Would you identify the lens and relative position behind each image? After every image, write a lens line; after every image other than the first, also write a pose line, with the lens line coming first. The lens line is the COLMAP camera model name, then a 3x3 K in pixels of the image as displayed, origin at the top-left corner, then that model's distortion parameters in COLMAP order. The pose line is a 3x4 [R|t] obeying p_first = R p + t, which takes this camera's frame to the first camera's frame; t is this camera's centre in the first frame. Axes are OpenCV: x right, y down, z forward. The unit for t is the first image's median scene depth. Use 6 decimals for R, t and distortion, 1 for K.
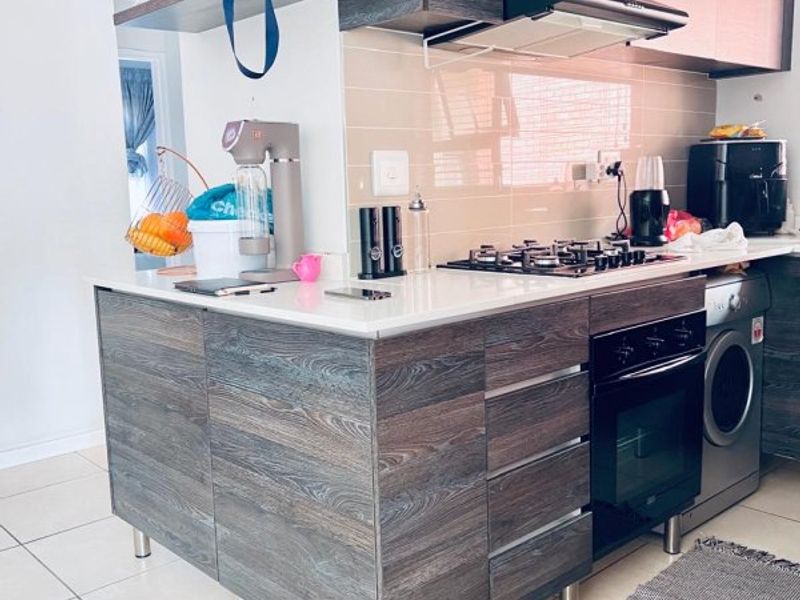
lens RADIAL K [[798.7, 0, 400.0], [0, 798.7, 300.0], [0, 0, 1]] dist [0.100532, -0.198559]
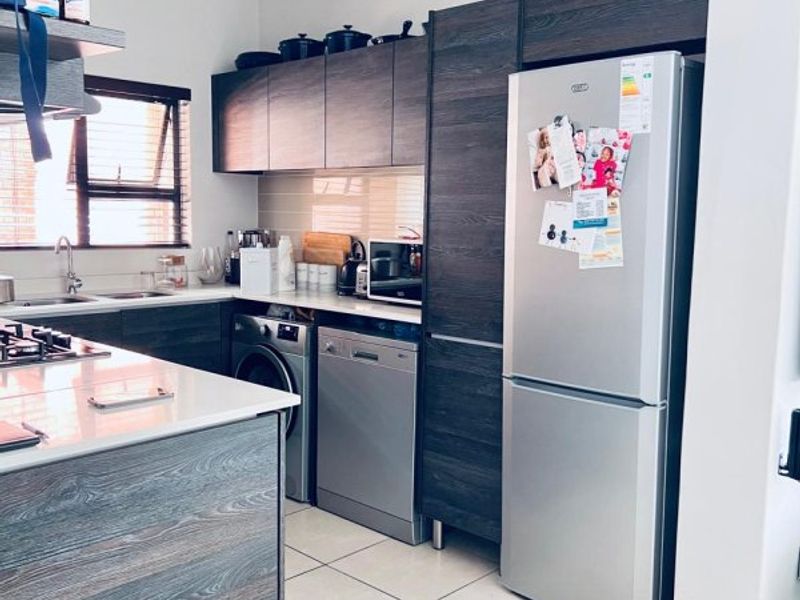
lens RADIAL K [[798.7, 0, 400.0], [0, 798.7, 300.0], [0, 0, 1]] dist [0.100532, -0.198559]
pose [[-0.054874, -0.078835, 0.995376, -1.030339], [0.134787, 0.987169, 0.085615, -0.164367], [-0.989354, 0.138861, -0.043544, 0.707652]]
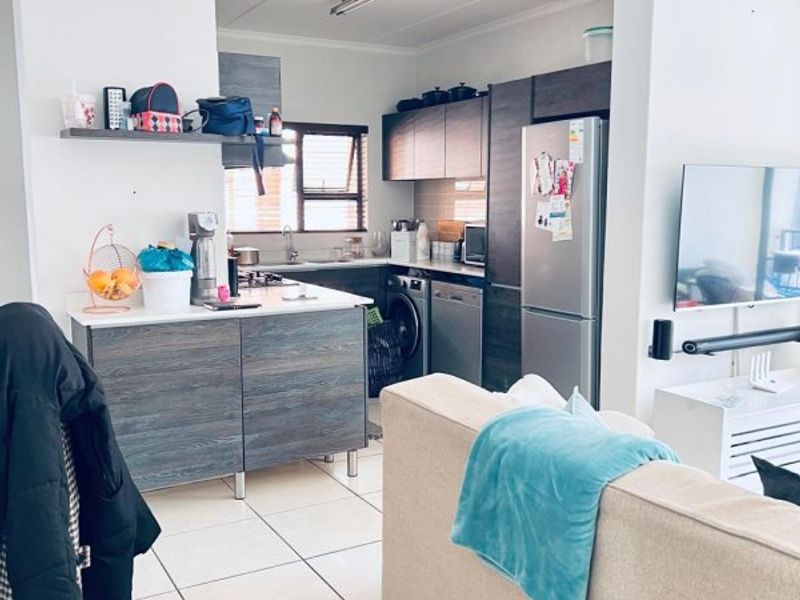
lens RADIAL K [[798.7, 0, 400.0], [0, 798.7, 300.0], [0, 0, 1]] dist [0.100532, -0.198559]
pose [[0.230995, -0.095867, 0.968221, -2.092495], [0.142837, 0.987693, 0.063717, -0.100893], [-0.962413, 0.123579, 0.241845, 0.216502]]
